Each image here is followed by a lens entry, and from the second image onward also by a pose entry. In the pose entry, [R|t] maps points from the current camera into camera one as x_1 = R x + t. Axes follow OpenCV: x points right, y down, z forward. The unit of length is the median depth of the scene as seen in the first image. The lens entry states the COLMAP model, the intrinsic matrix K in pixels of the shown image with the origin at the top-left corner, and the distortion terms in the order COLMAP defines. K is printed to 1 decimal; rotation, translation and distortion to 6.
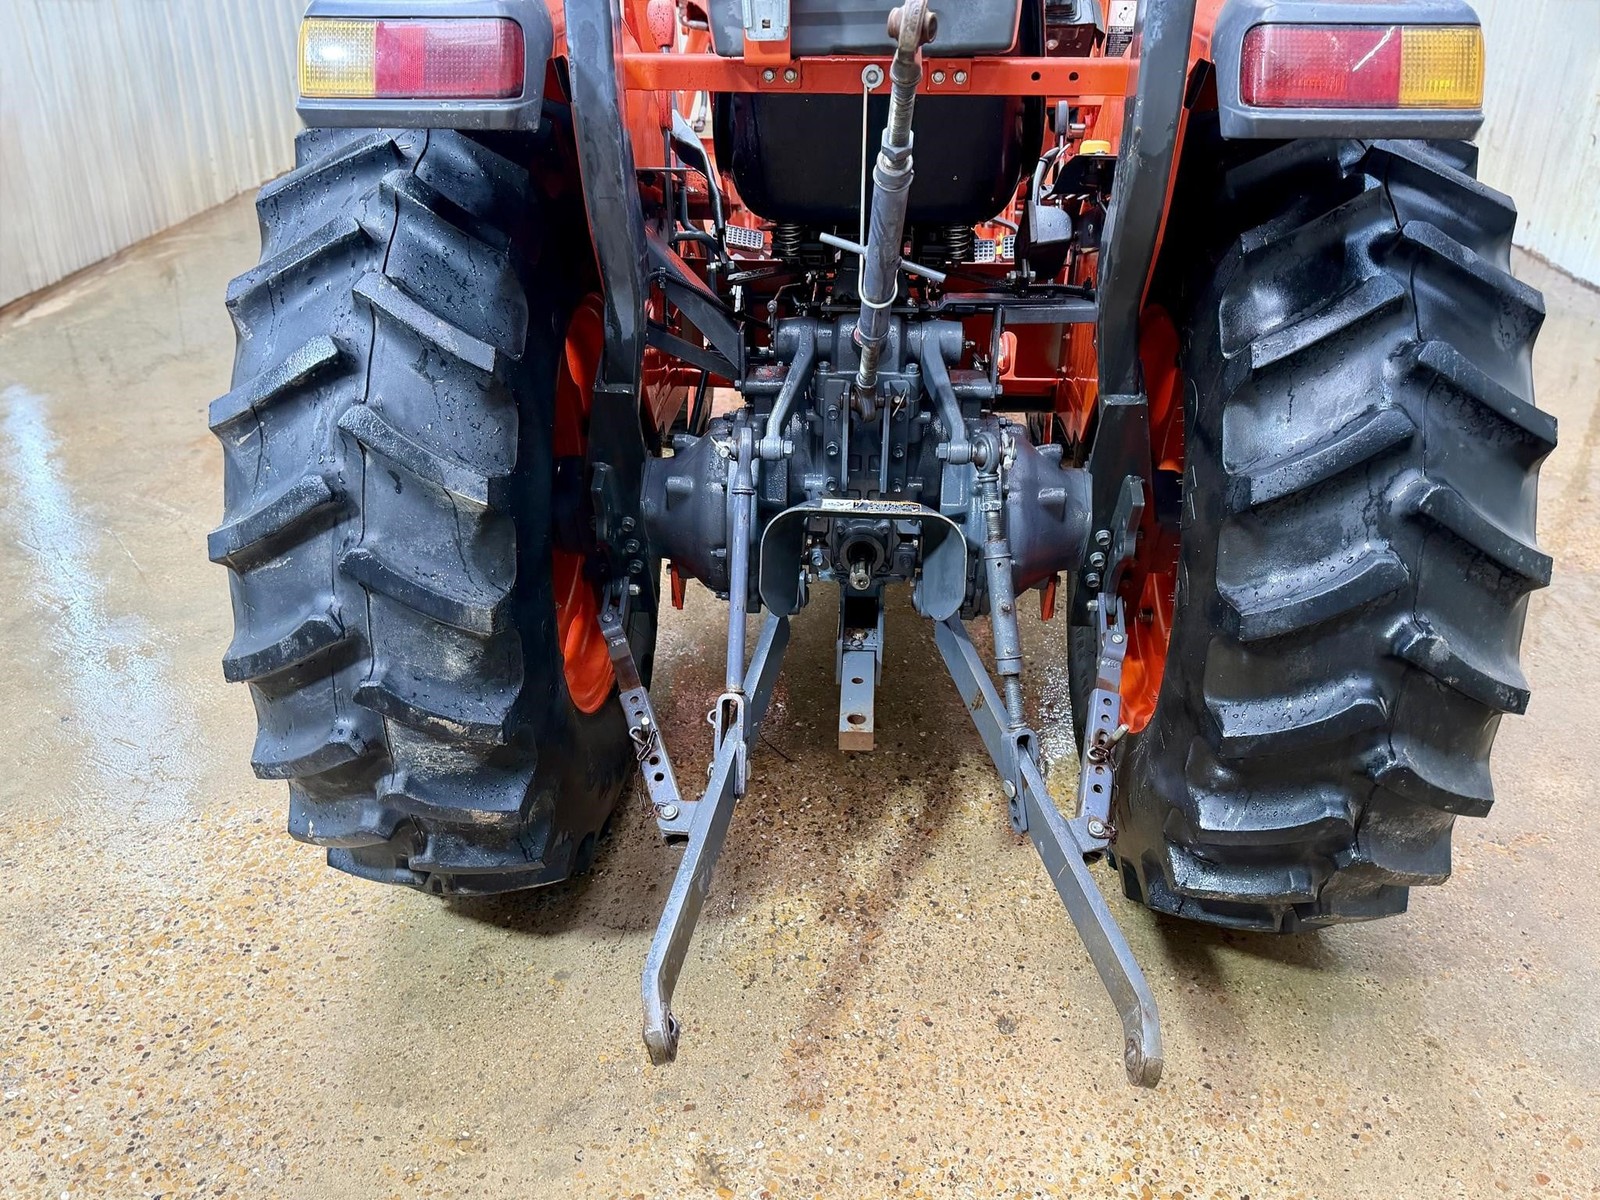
lens RADIAL K [[1276.5, 0, 800.0], [0, 1276.5, 600.0], [0, 0, 1]] dist [0.141663, -0.323217]
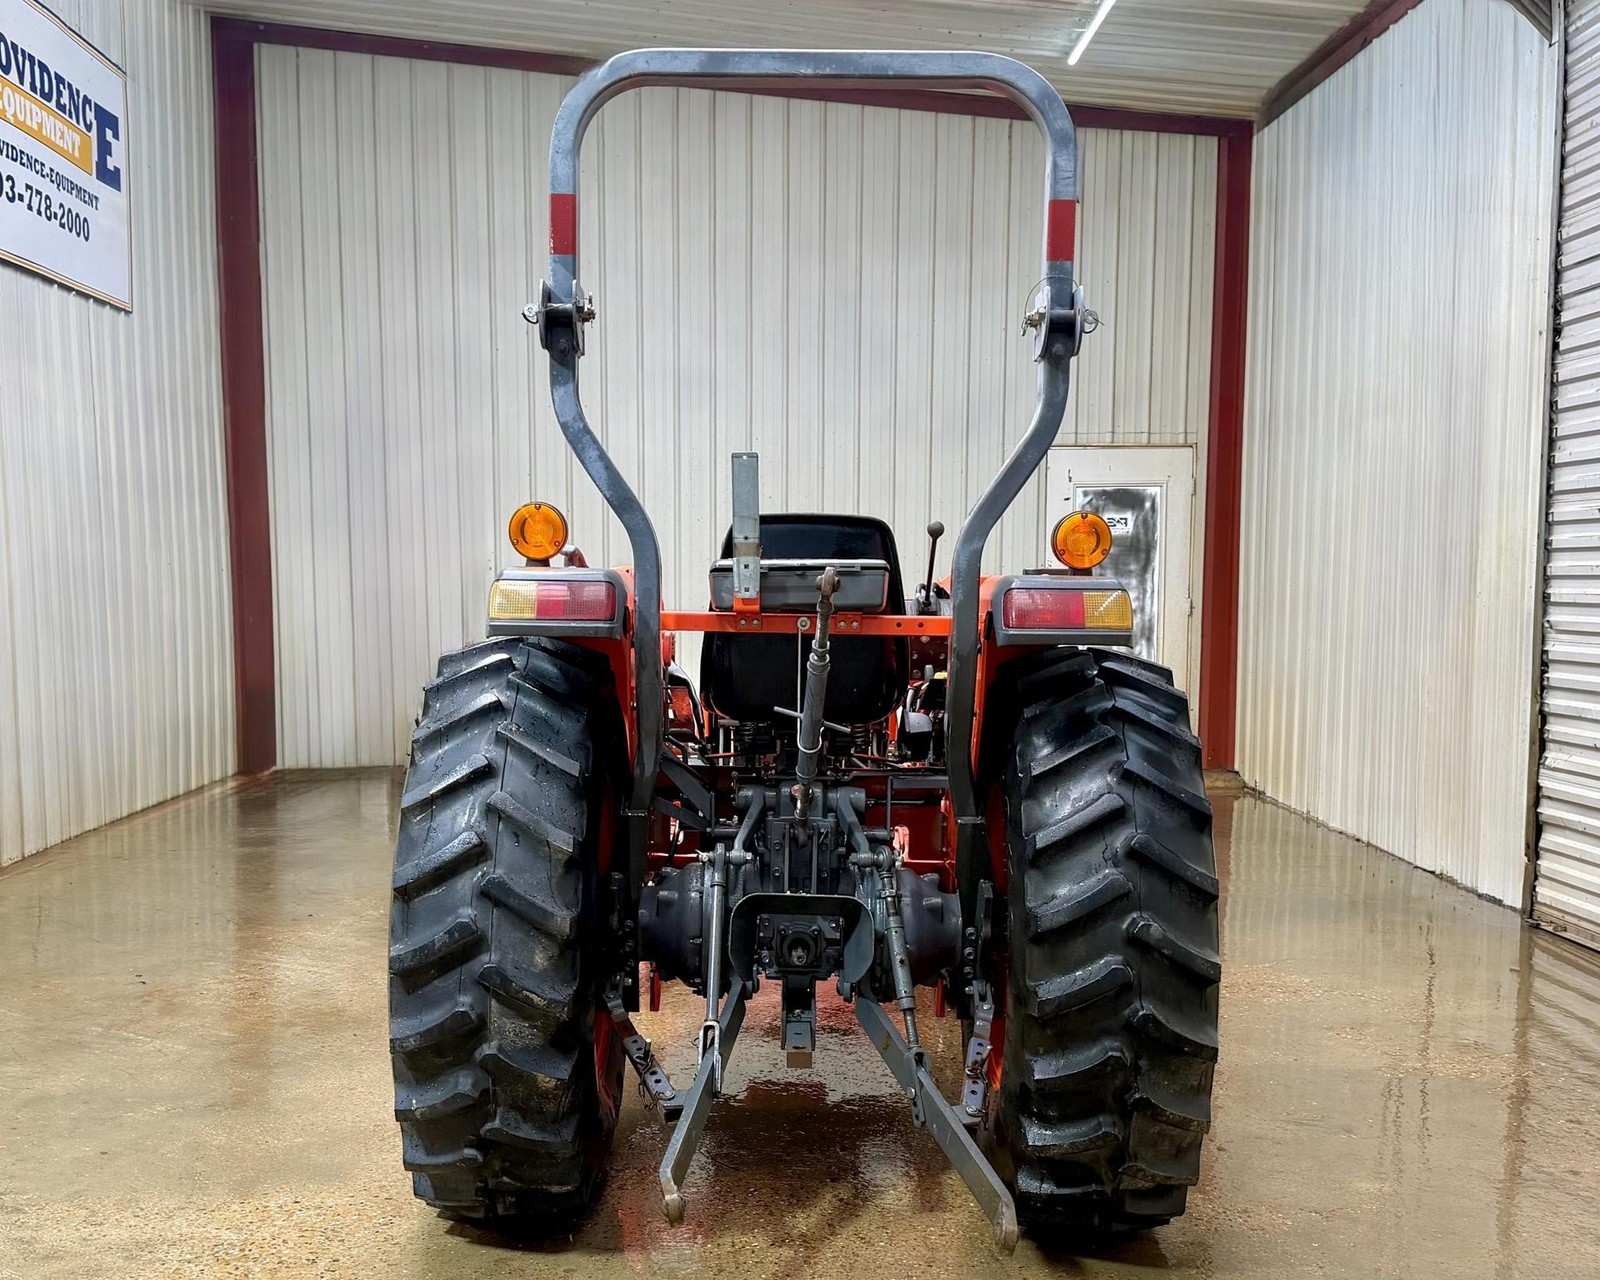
lens RADIAL K [[1501.6, 0, 766.9], [0, 1501.6, 606.1], [0, 0, 1]] dist [0.094558, 0.003515]
pose [[0.998824, 0.014105, 0.046383, -0.079916], [0.008283, 0.893027, -0.449928, 0.439809], [-0.047768, 0.449783, 0.891860, -0.730387]]
